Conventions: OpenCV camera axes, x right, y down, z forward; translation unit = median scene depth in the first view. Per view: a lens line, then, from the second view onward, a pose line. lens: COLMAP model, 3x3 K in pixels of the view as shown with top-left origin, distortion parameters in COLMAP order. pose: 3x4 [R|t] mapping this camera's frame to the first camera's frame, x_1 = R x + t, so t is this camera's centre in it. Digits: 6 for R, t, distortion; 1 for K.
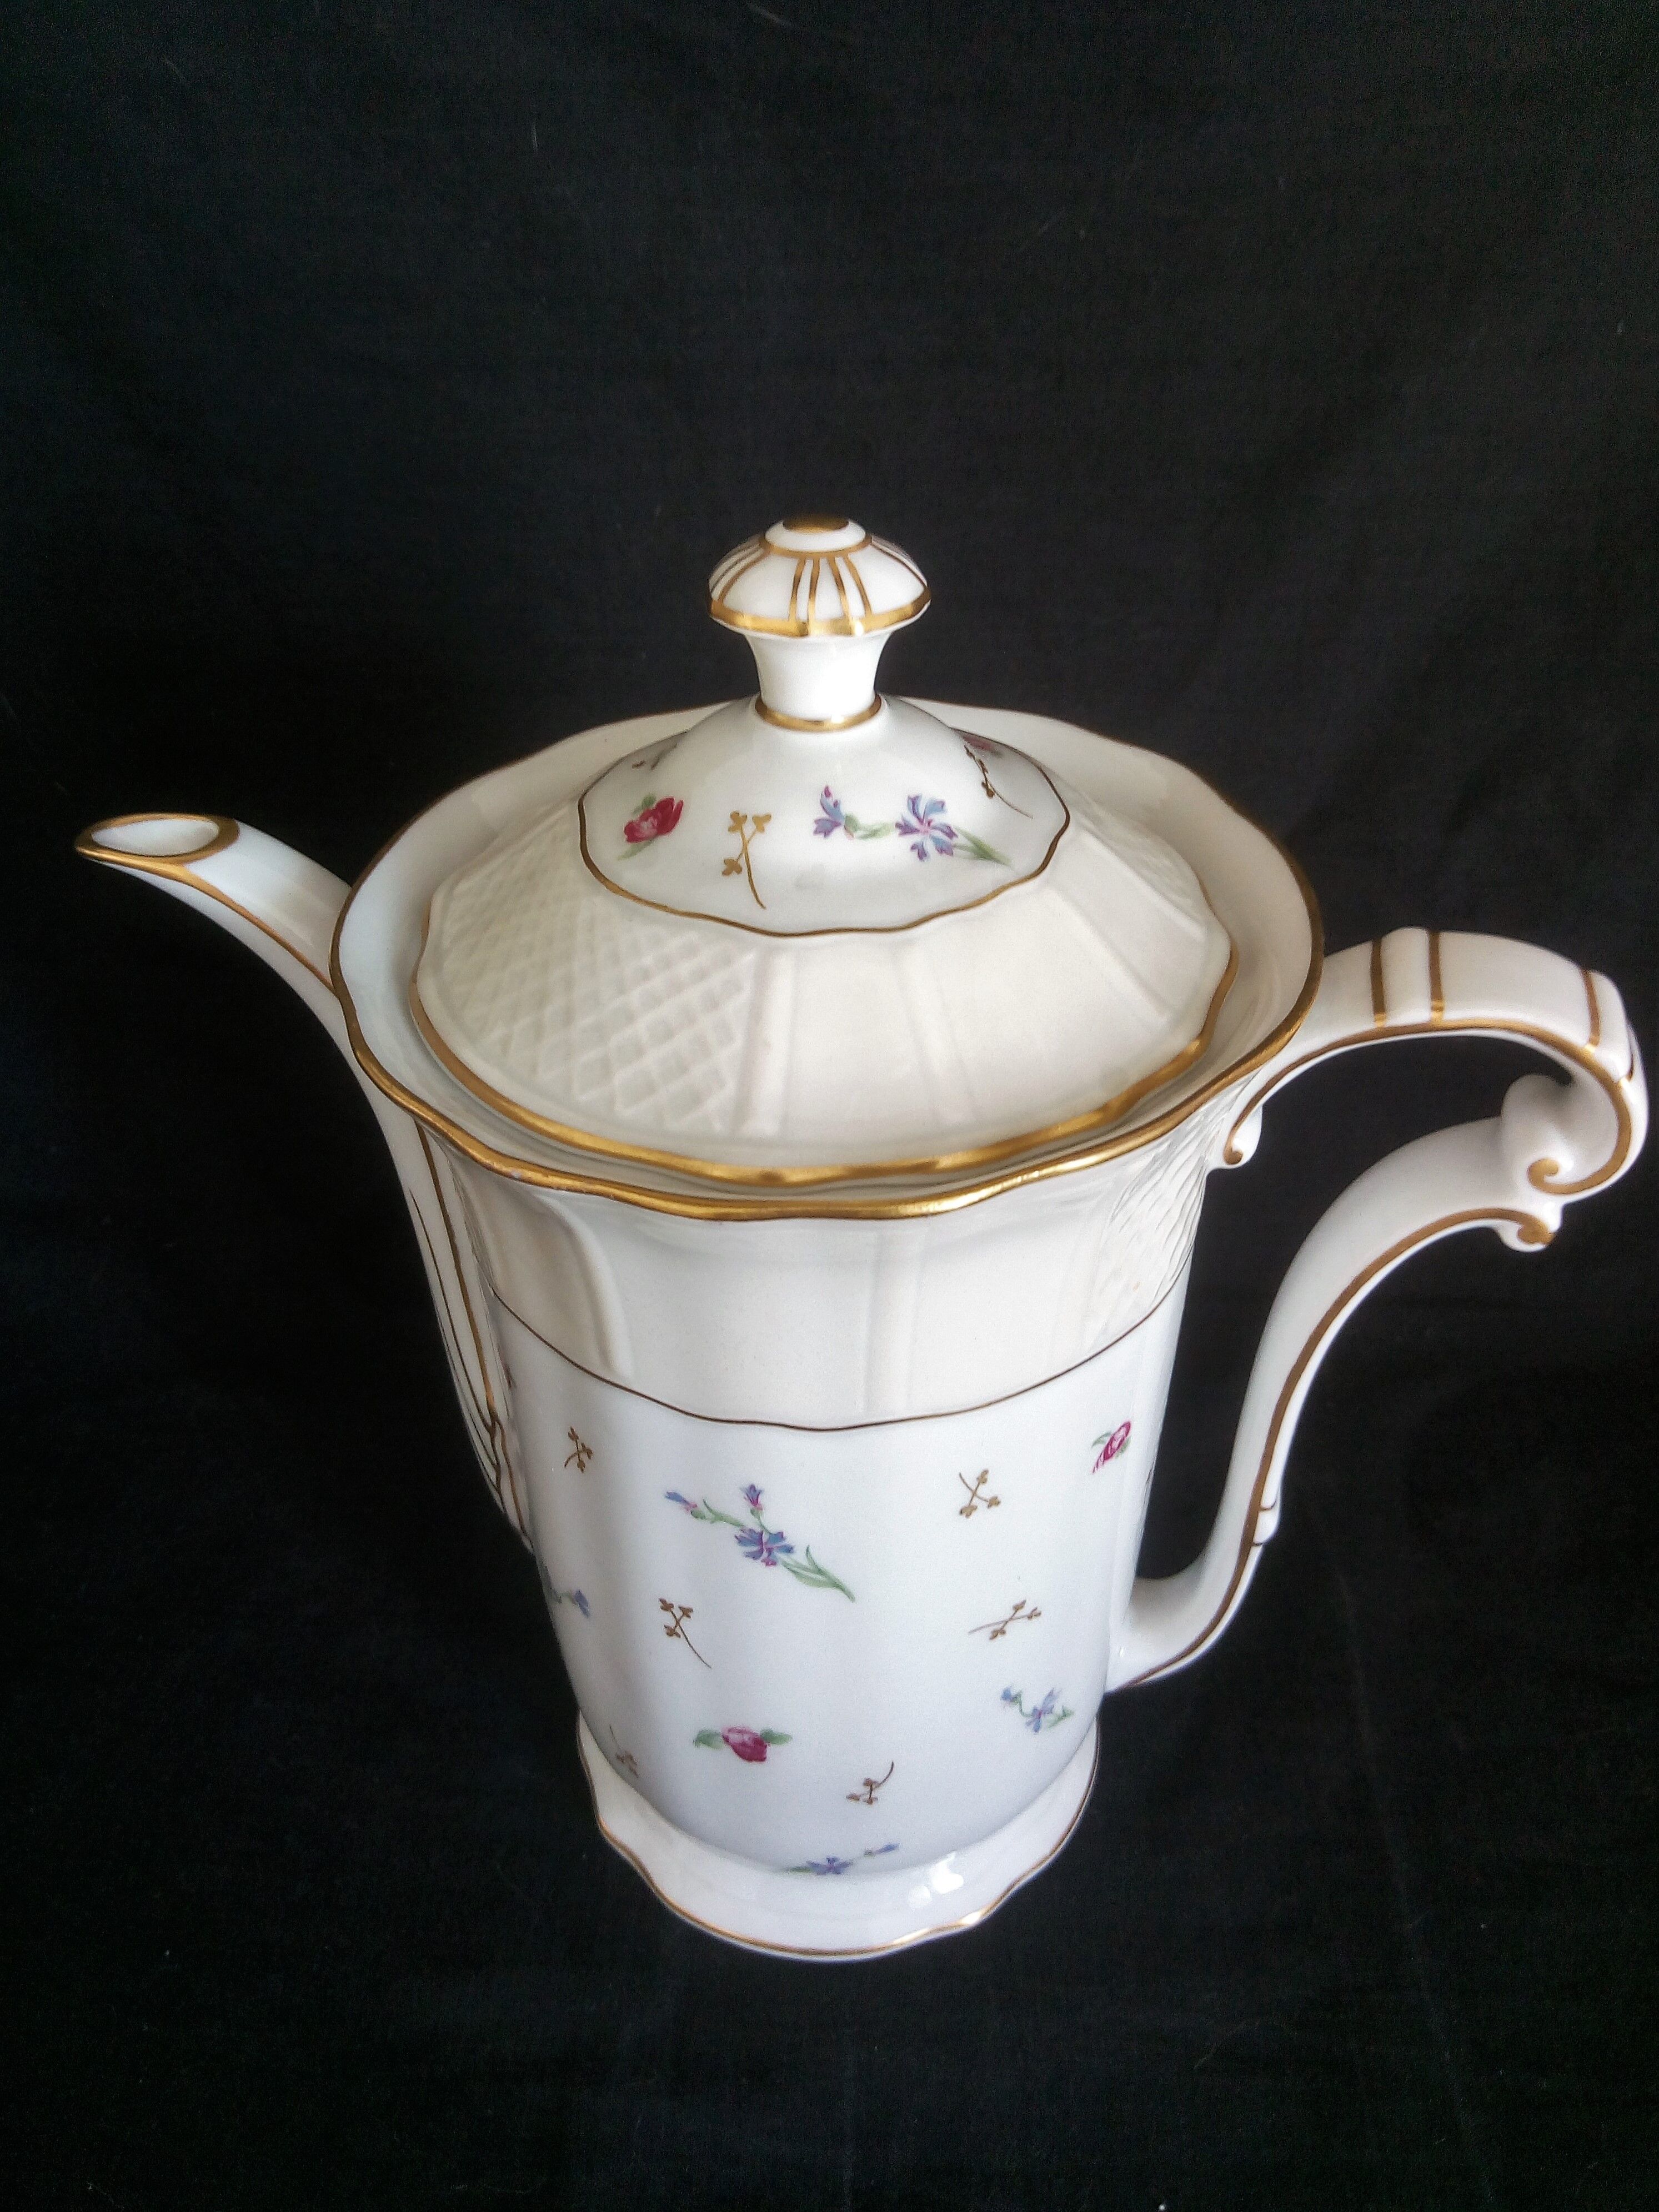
lens RADIAL K [[1741.5, 0, 850.5], [0, 1741.5, 1081.9], [0, 0, 1]] dist [-0.000064, -0.031917]
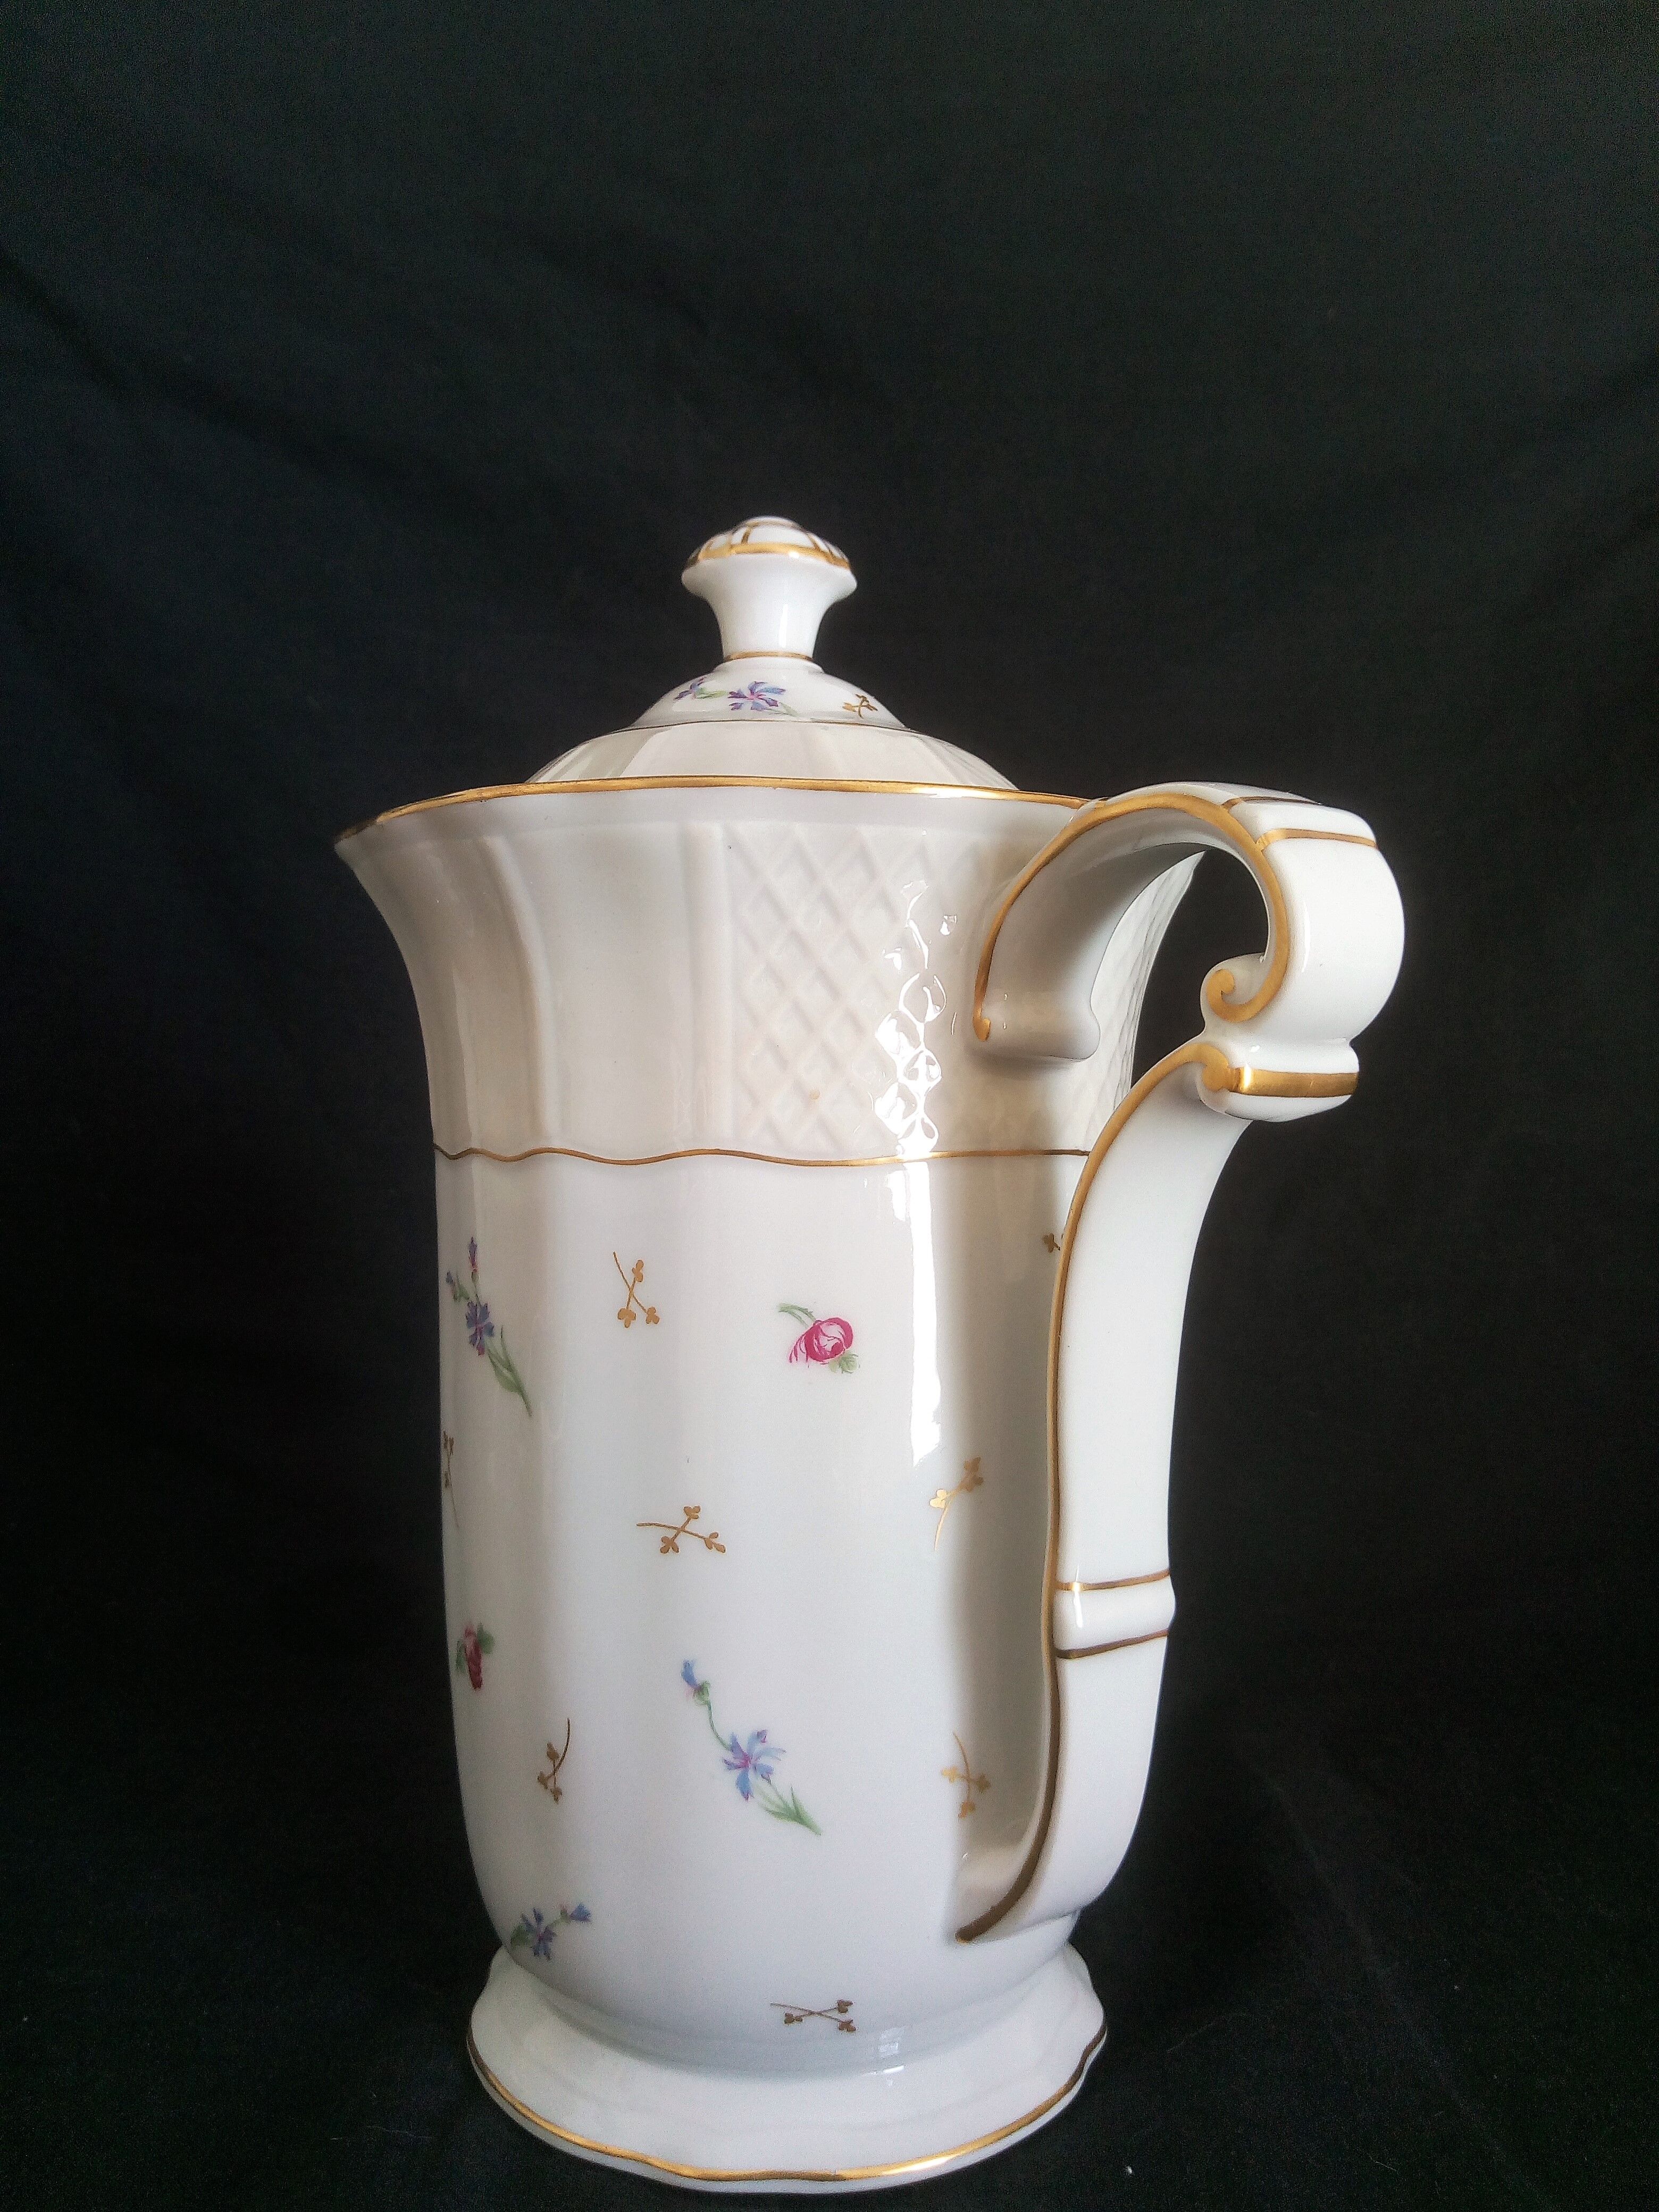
lens RADIAL K [[1741.4, 0, 815.2], [0, 1741.4, 1097.3], [0, 0, 1]] dist [-0.000064, -0.031917]
pose [[0.744729, 0.013725, -0.667226, 0.785927], [-0.388251, 0.822095, -0.416438, 0.505517], [0.542807, 0.569185, 0.617567, 0.386889]]
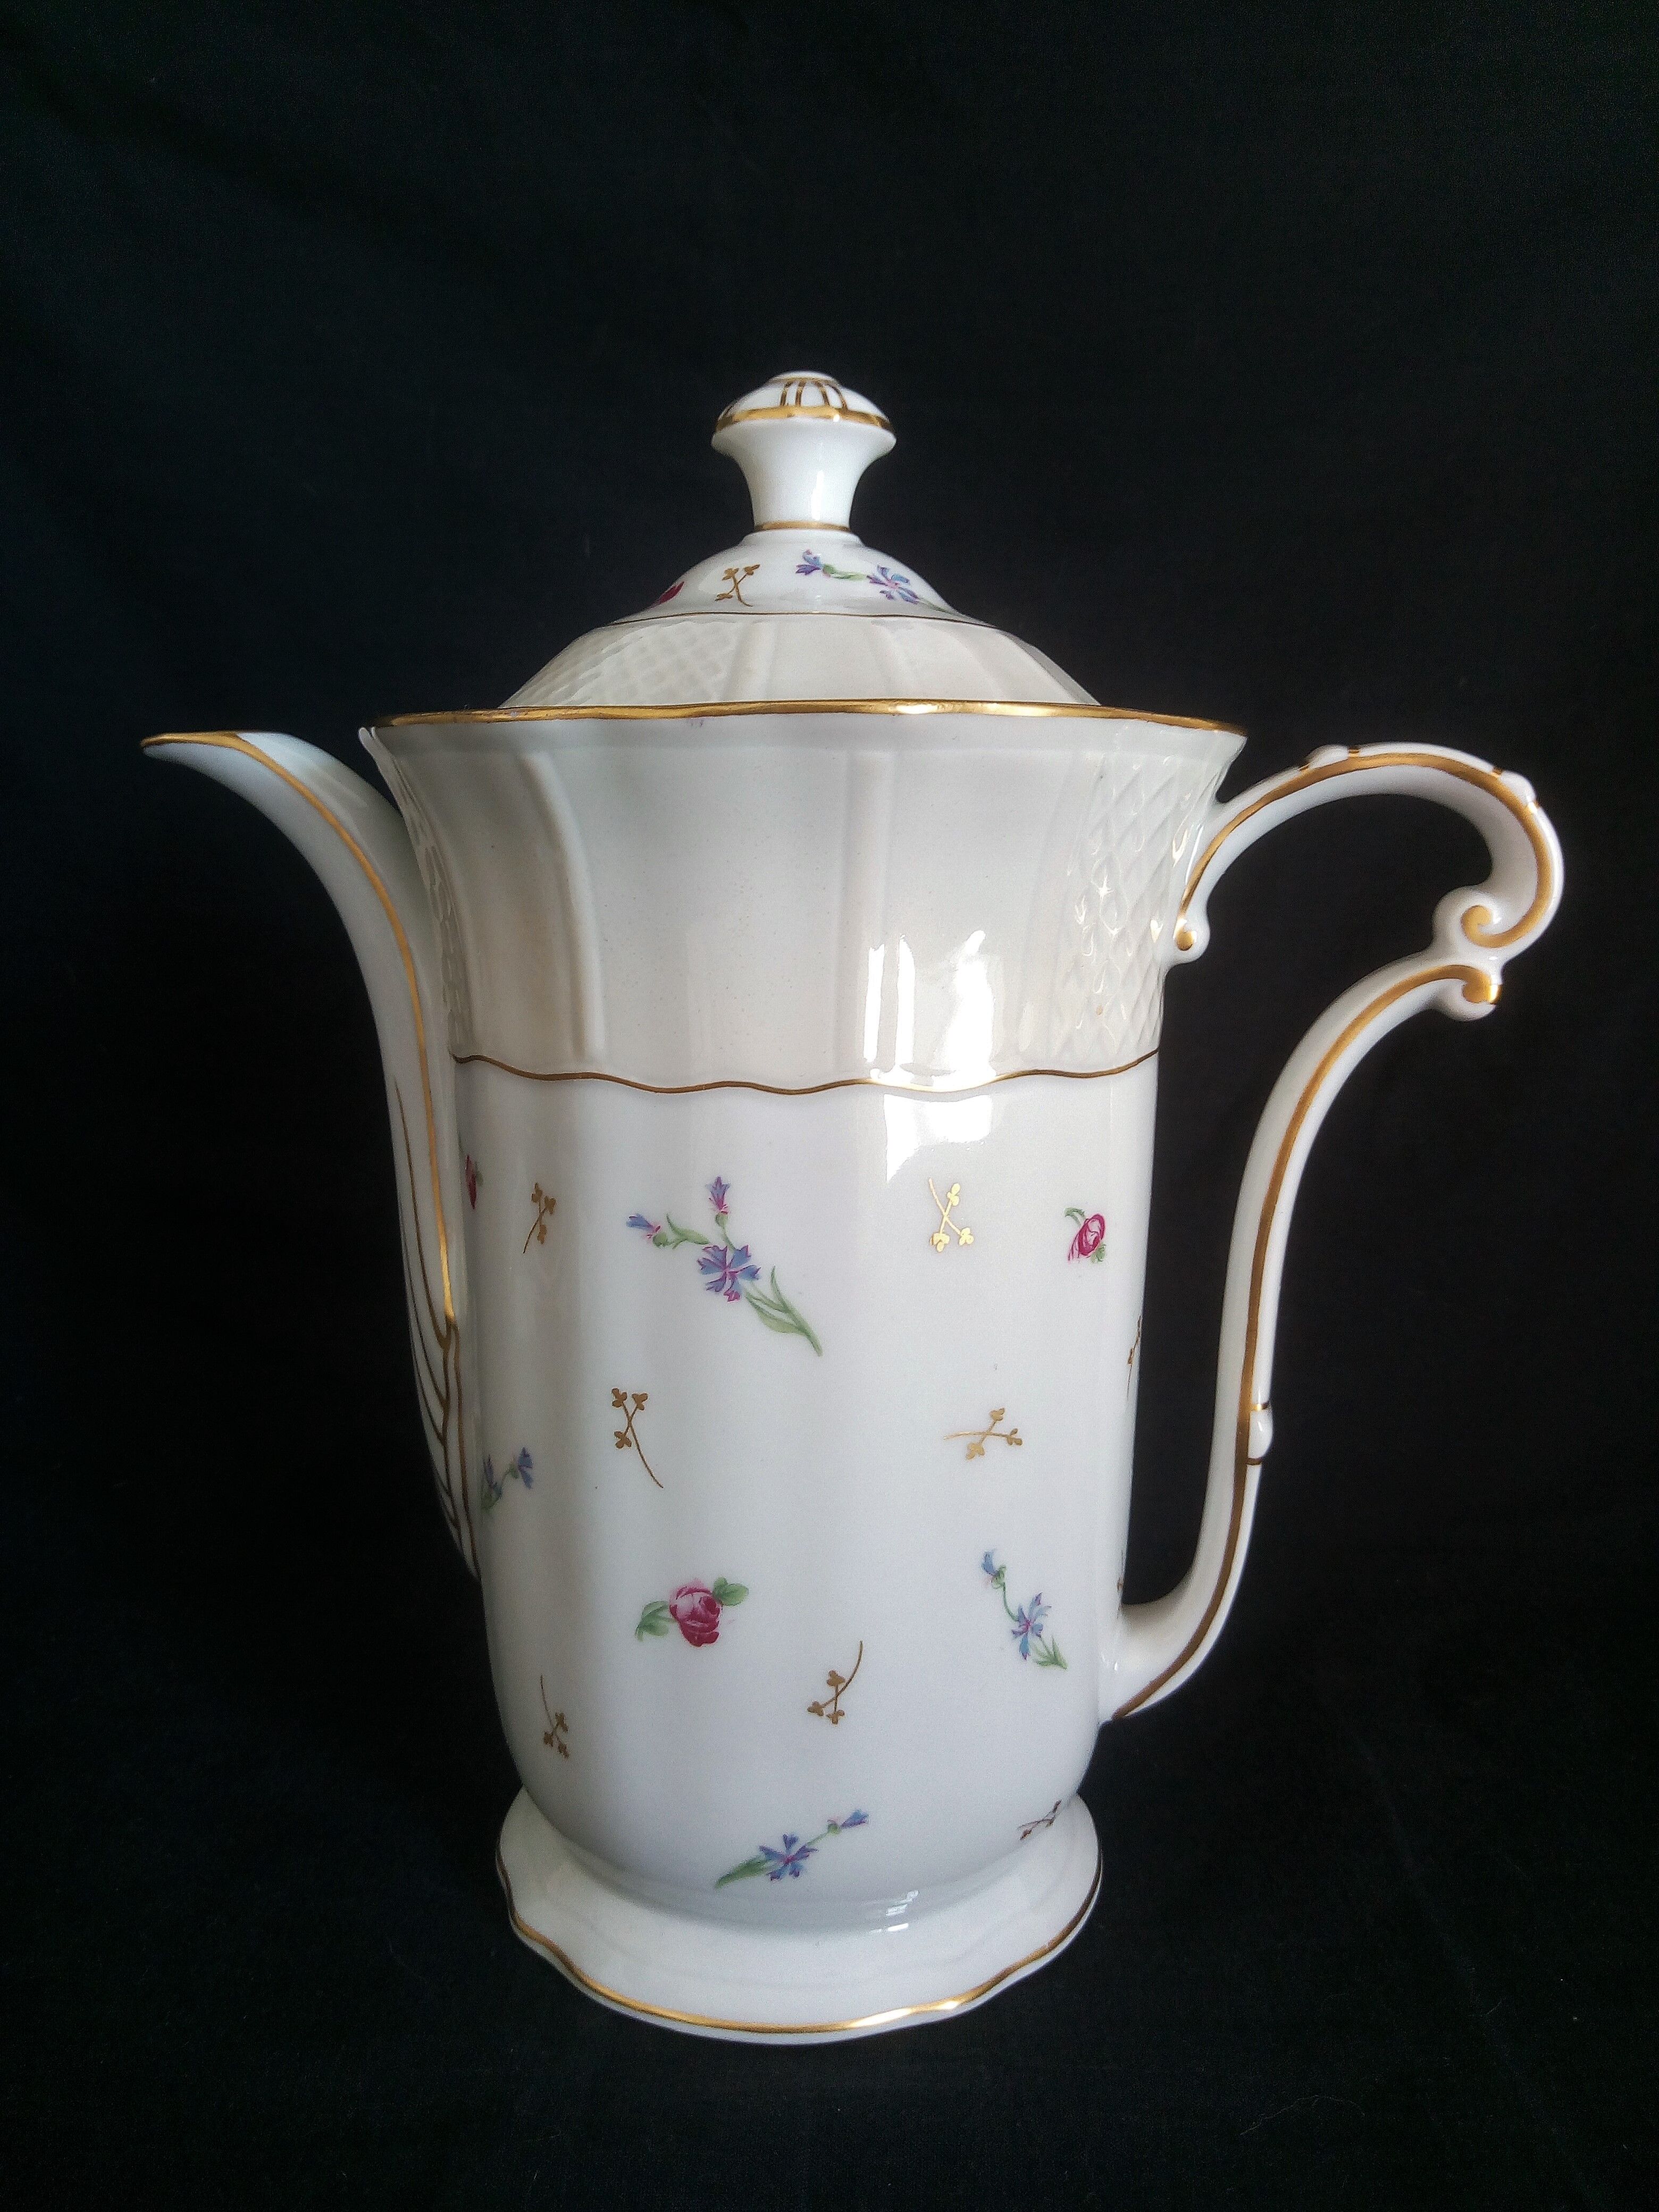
lens RADIAL K [[1741.4, 0, 838.0], [0, 1741.4, 1104.9], [0, 0, 1]] dist [-0.000064, -0.031917]
pose [[0.999916, 0.012981, -0.000093, 0.010192], [-0.011649, 0.894094, -0.447728, 0.609926], [-0.005729, 0.447692, 0.894170, 0.098641]]
